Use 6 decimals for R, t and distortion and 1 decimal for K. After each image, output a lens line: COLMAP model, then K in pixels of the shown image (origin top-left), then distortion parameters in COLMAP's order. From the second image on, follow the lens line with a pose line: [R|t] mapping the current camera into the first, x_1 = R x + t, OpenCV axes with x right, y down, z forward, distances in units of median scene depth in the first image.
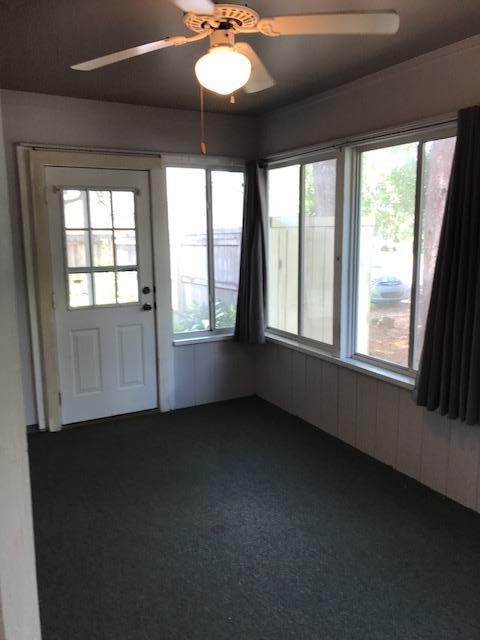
lens RADIAL K [[523.5, 0, 240.0], [0, 523.5, 320.0], [0, 0, 1]] dist [0.007970, -0.008314]
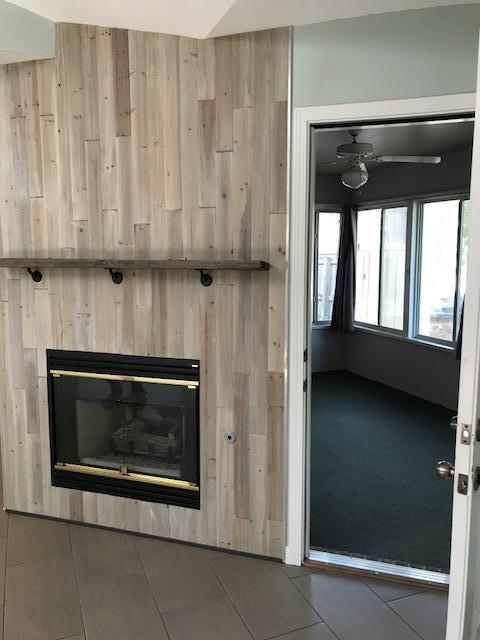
lens RADIAL K [[523.5, 0, 240.0], [0, 523.5, 320.0], [0, 0, 1]] dist [0.007970, -0.008314]
pose [[0.993158, 0.019519, -0.115137, -0.101725], [-0.025051, 0.998590, -0.046798, 0.093378], [0.114062, 0.049362, 0.992247, -0.481420]]
